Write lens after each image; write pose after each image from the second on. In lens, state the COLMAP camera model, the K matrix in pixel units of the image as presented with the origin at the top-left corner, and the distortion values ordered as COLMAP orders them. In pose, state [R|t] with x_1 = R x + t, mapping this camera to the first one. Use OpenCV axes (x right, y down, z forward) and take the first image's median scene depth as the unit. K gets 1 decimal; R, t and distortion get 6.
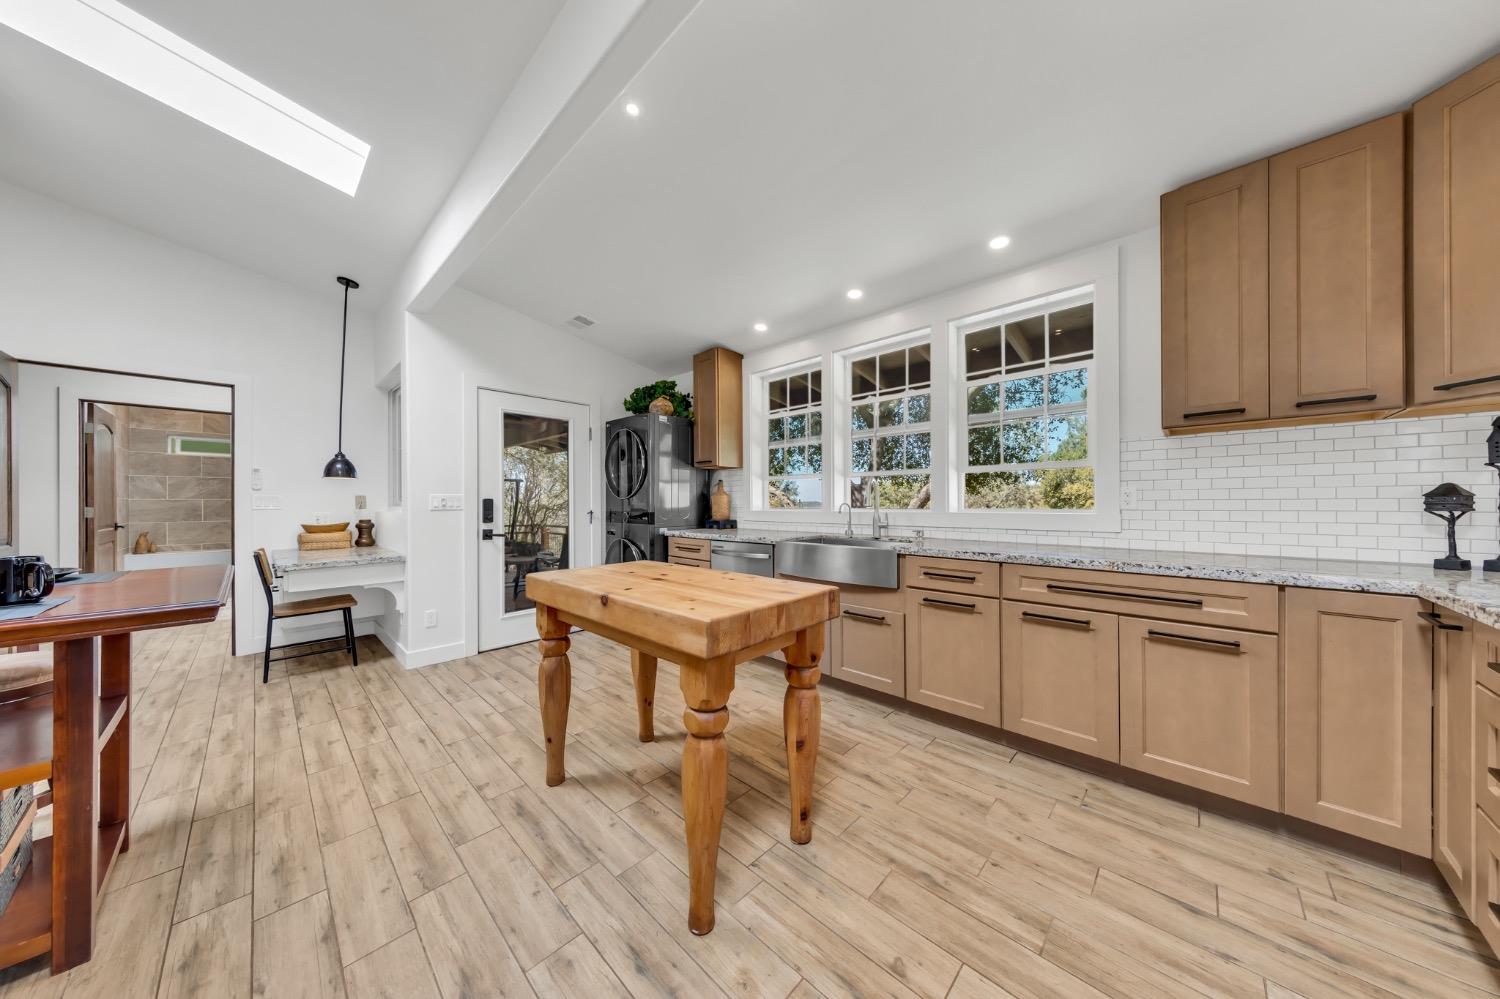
lens RADIAL K [[473.1, 0, 749.6], [0, 473.1, 499.7], [0, 0, 1]] dist [0.005428, -0.000007]
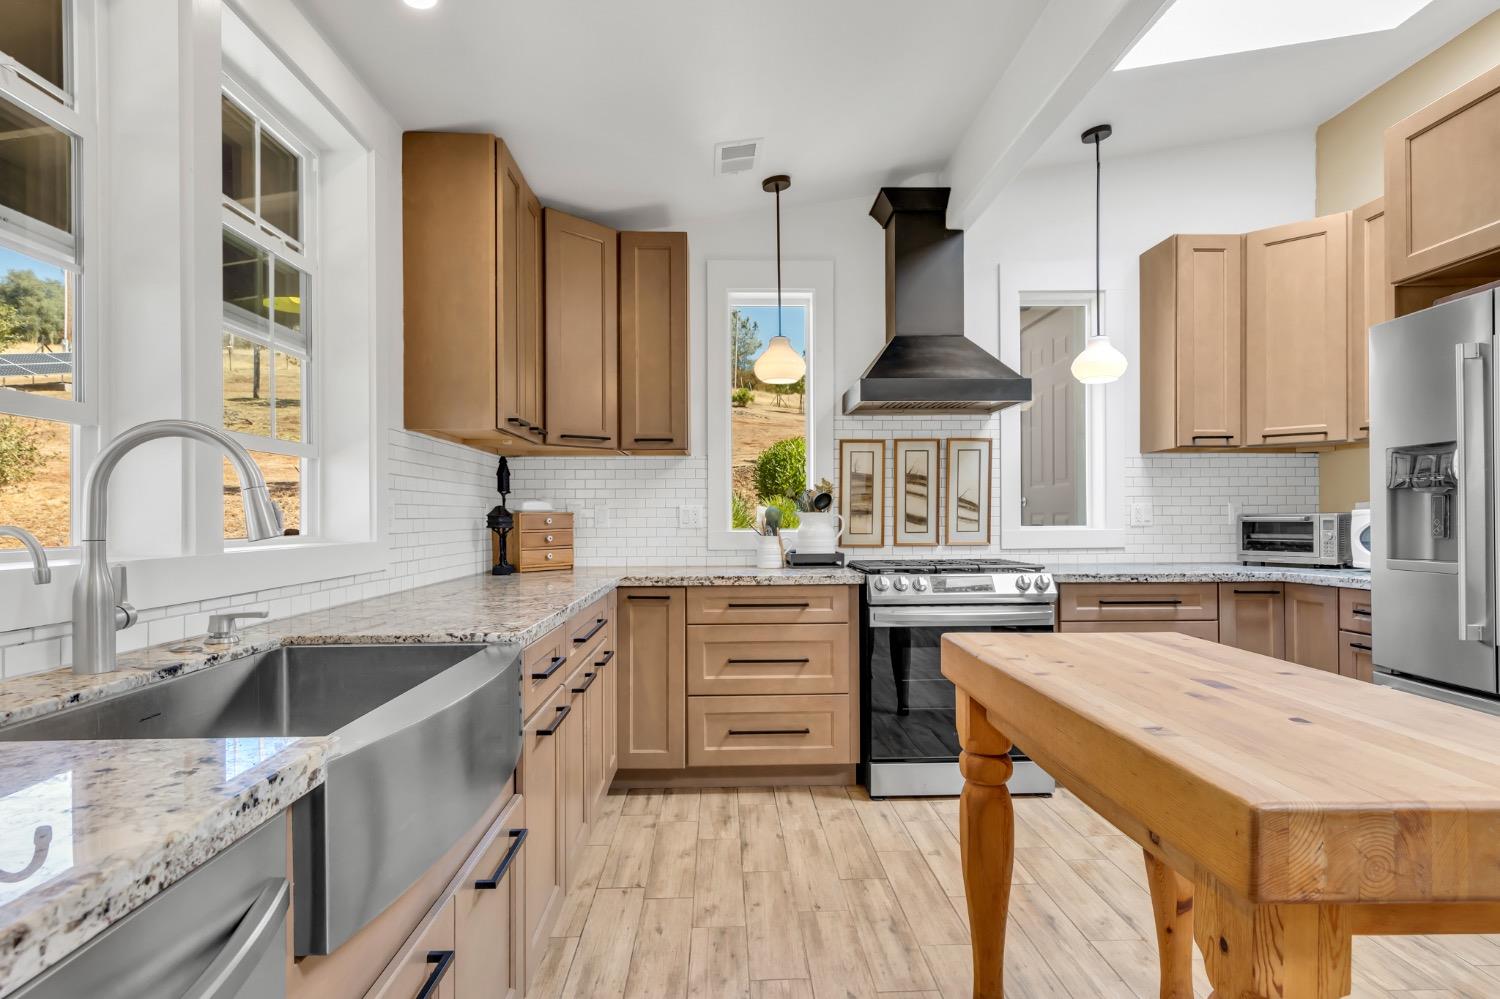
lens RADIAL K [[800.7, 0, 750.0], [0, 800.7, 514.9], [0, 0, 1]] dist [0.006257, 0.000314]
pose [[-0.717322, 0.009587, 0.696676, -0.333142], [0.004840, 0.999950, -0.008776, 0.008160], [-0.696725, -0.002923, -0.717332, 1.509330]]
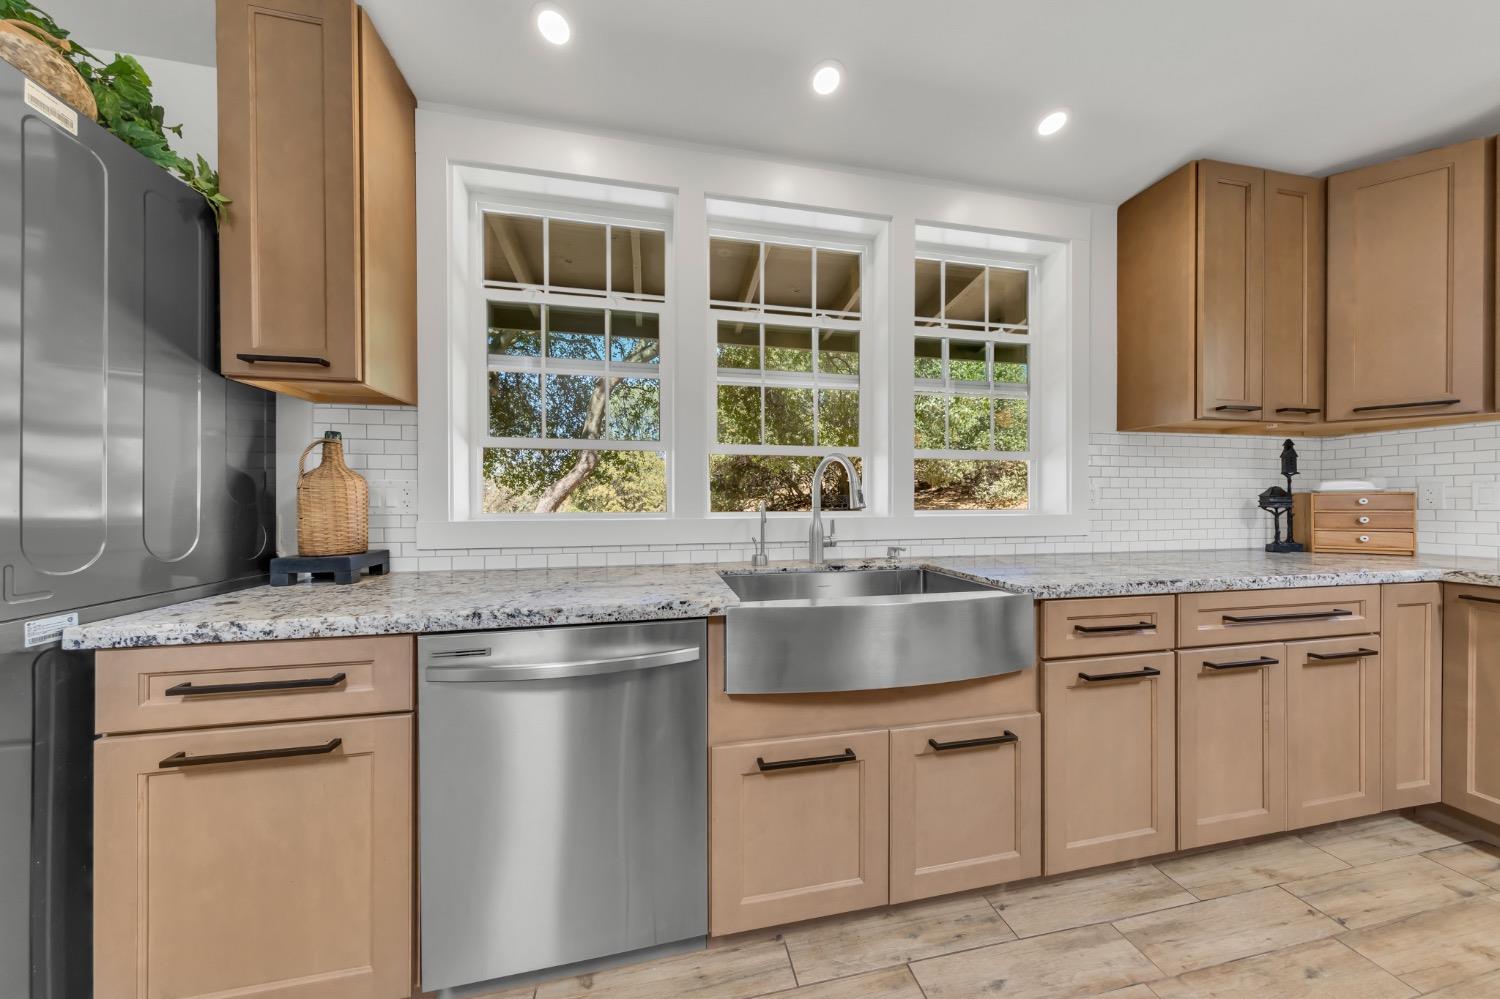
lens RADIAL K [[473.1, 0, 750.2], [0, 473.1, 500.6], [0, 0, 1]] dist [0.005428, -0.000007]
pose [[0.561432, 0.004758, 0.827509, -0.320432], [-0.004448, 0.999986, -0.002732, 0.010604], [-0.827511, -0.002147, 0.561445, 1.077319]]
